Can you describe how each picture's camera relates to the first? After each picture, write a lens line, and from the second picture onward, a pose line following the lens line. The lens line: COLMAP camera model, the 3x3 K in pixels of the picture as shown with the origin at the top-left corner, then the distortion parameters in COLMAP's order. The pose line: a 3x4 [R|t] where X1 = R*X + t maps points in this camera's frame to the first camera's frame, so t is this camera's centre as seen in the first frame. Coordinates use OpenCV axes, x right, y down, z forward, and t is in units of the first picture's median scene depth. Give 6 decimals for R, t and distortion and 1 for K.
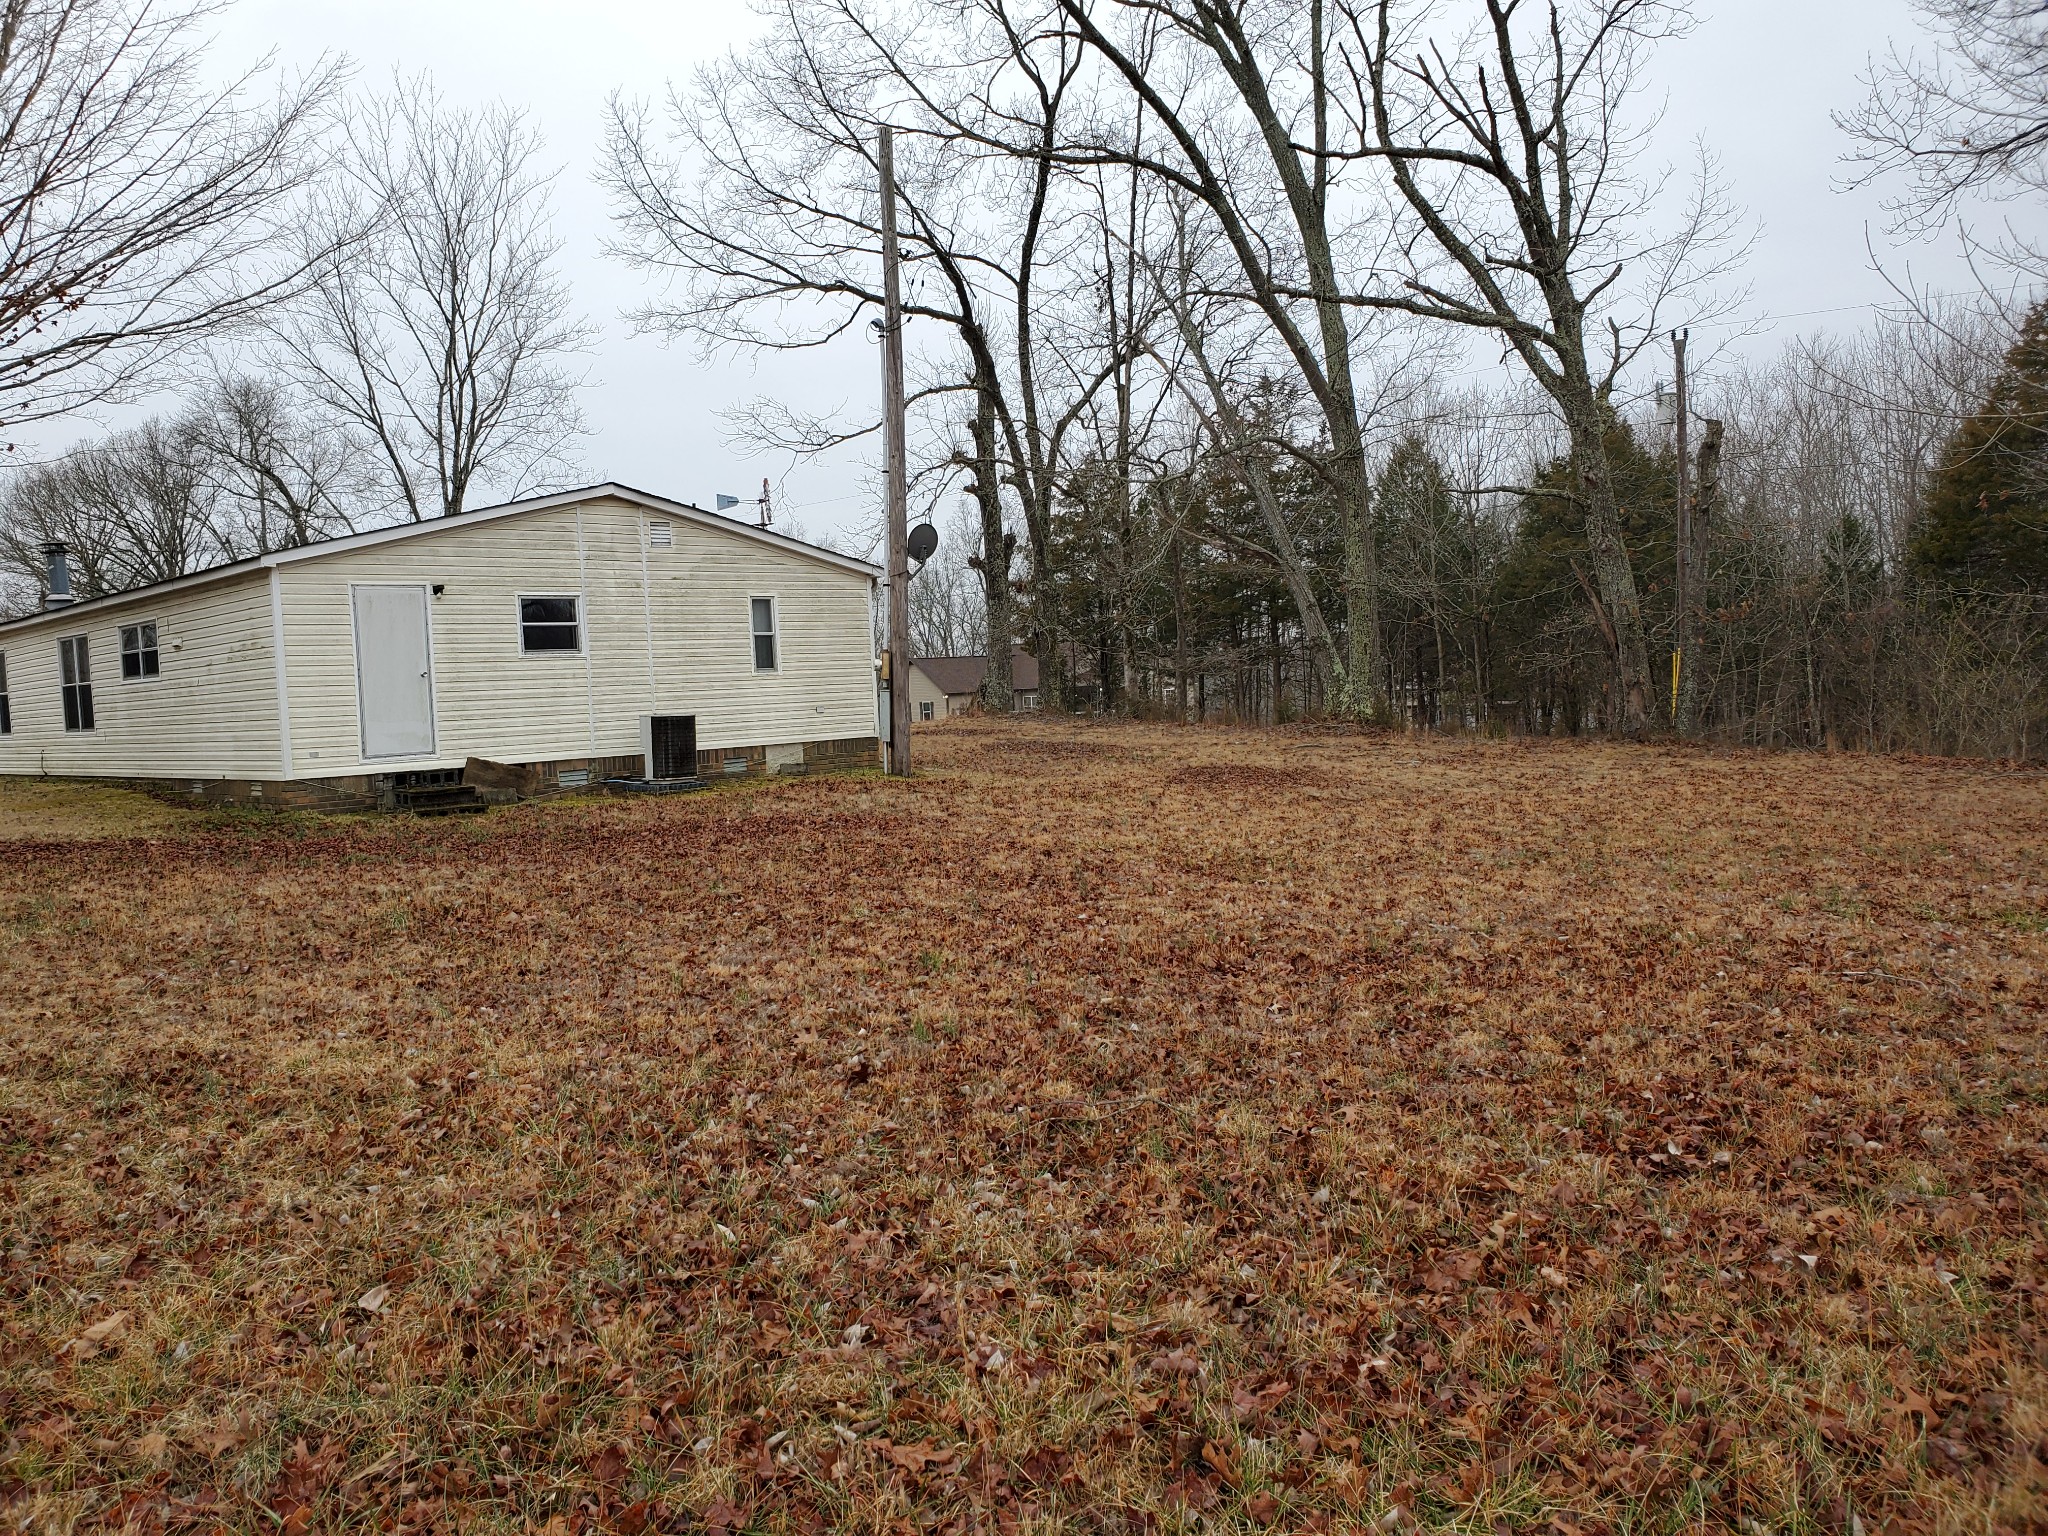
lens RADIAL K [[1601.3, 0, 1020.7], [0, 1601.3, 742.4], [0, 0, 1]] dist [-0.004911, 0.053190]
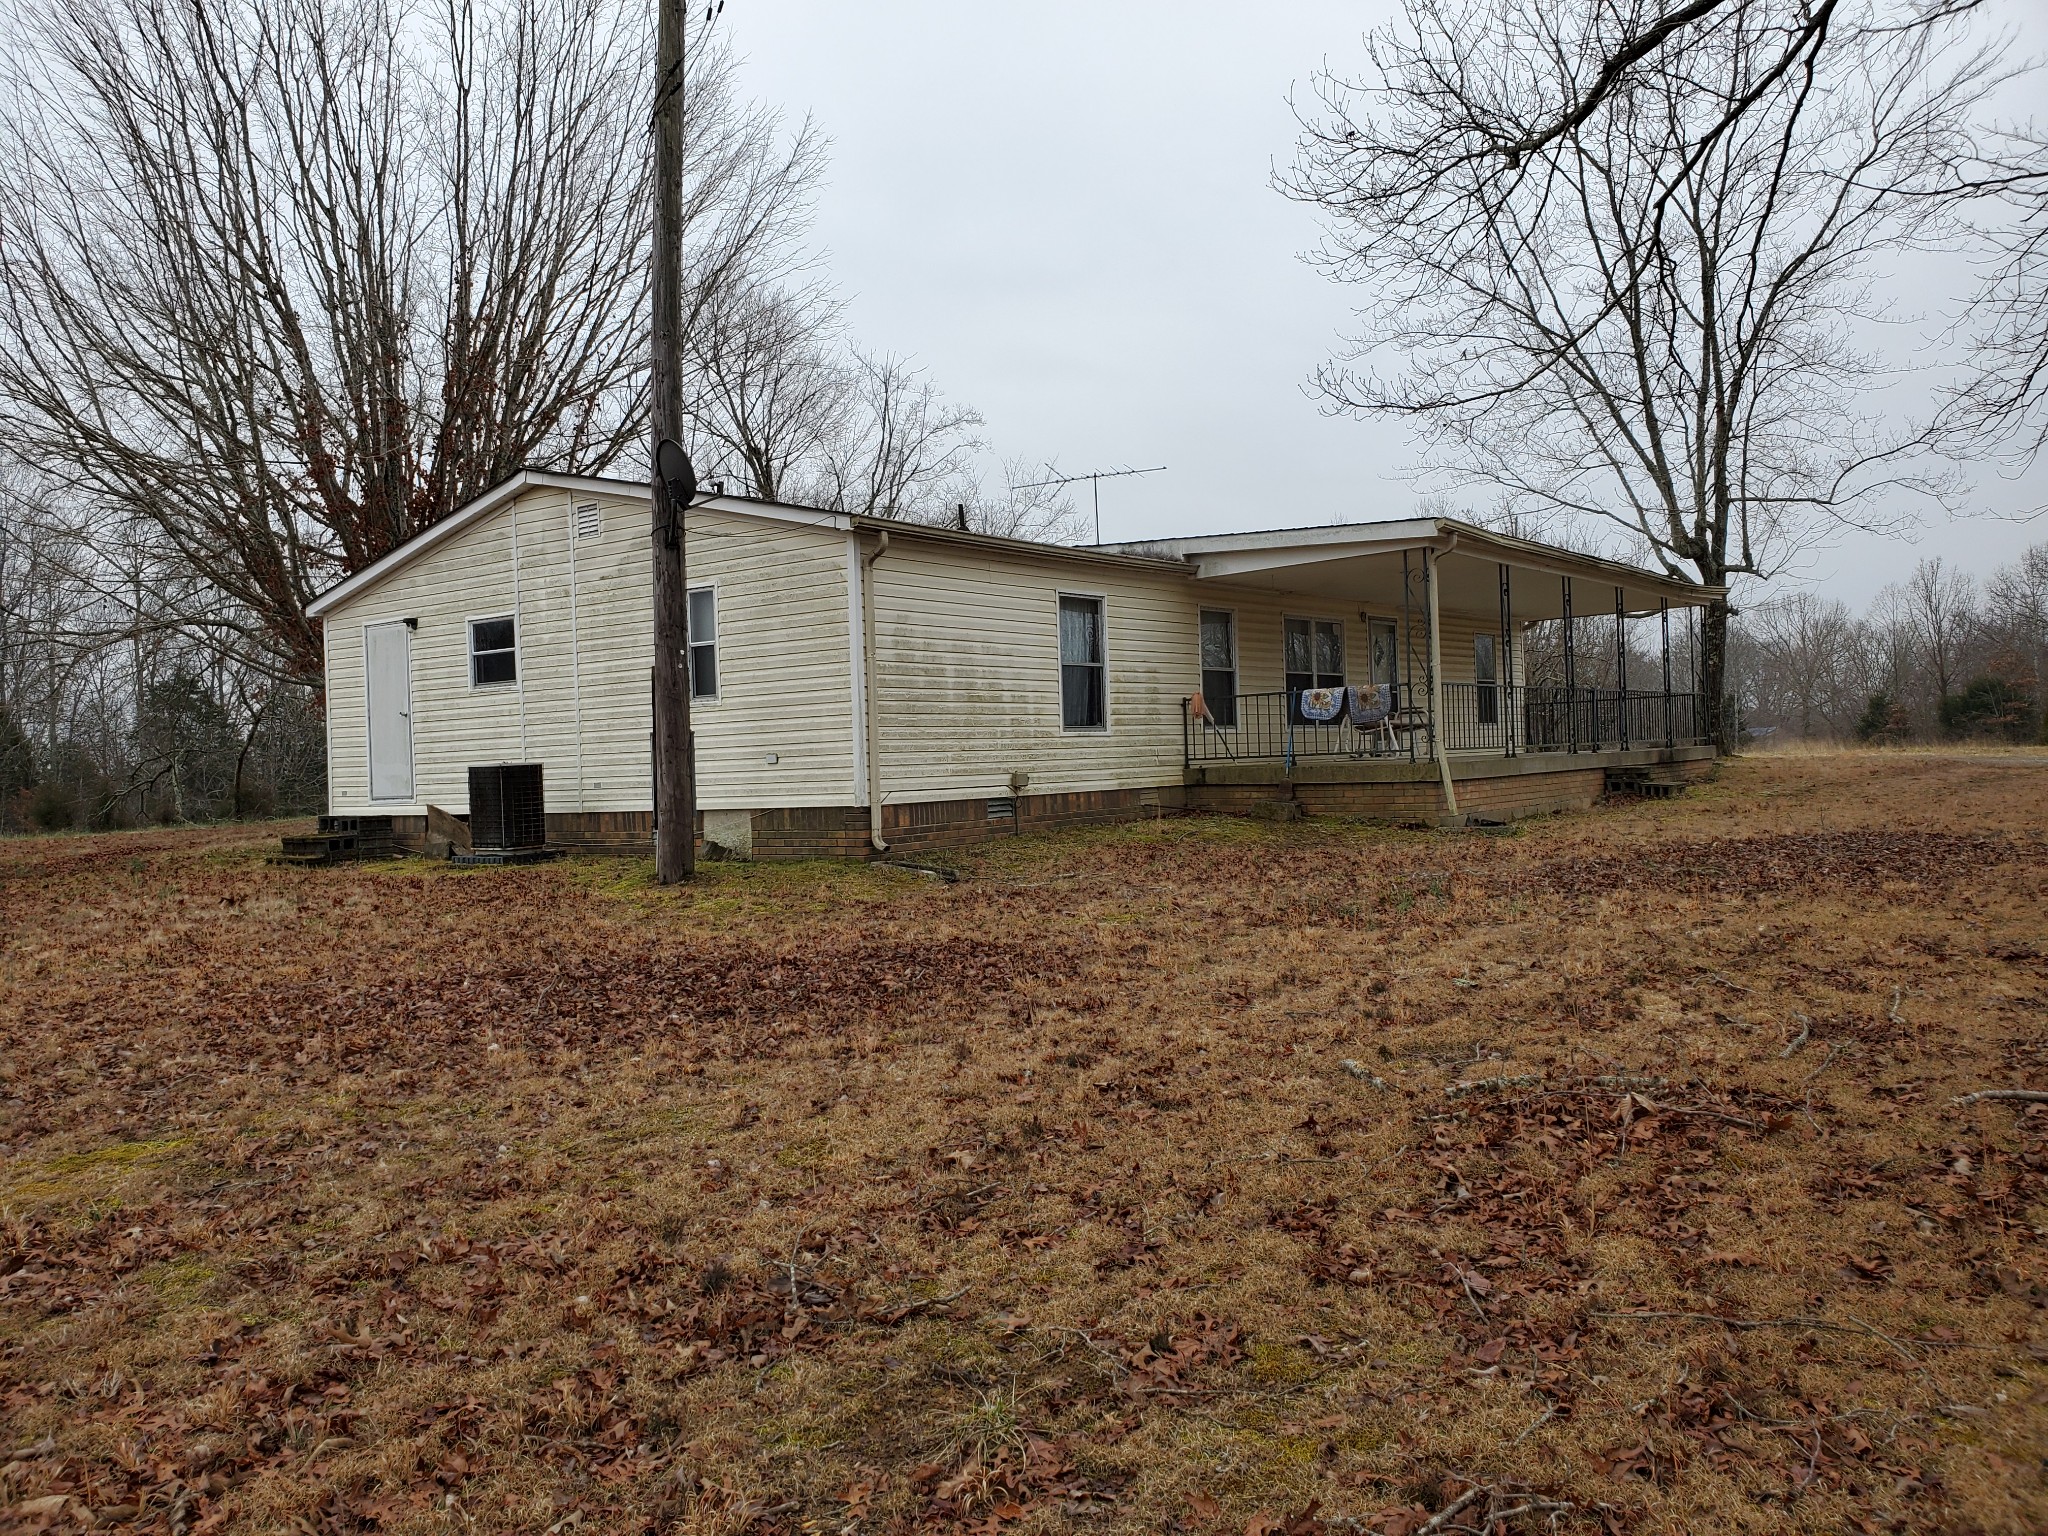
lens RADIAL K [[1601.3, 0, 1020.7], [0, 1601.3, 742.4], [0, 0, 1]] dist [-0.004911, 0.053190]
pose [[0.144876, 0.032214, -0.988925, 0.696982], [-0.003250, 0.999480, 0.032082, -0.065000], [0.989444, -0.001434, 0.144906, 1.384556]]
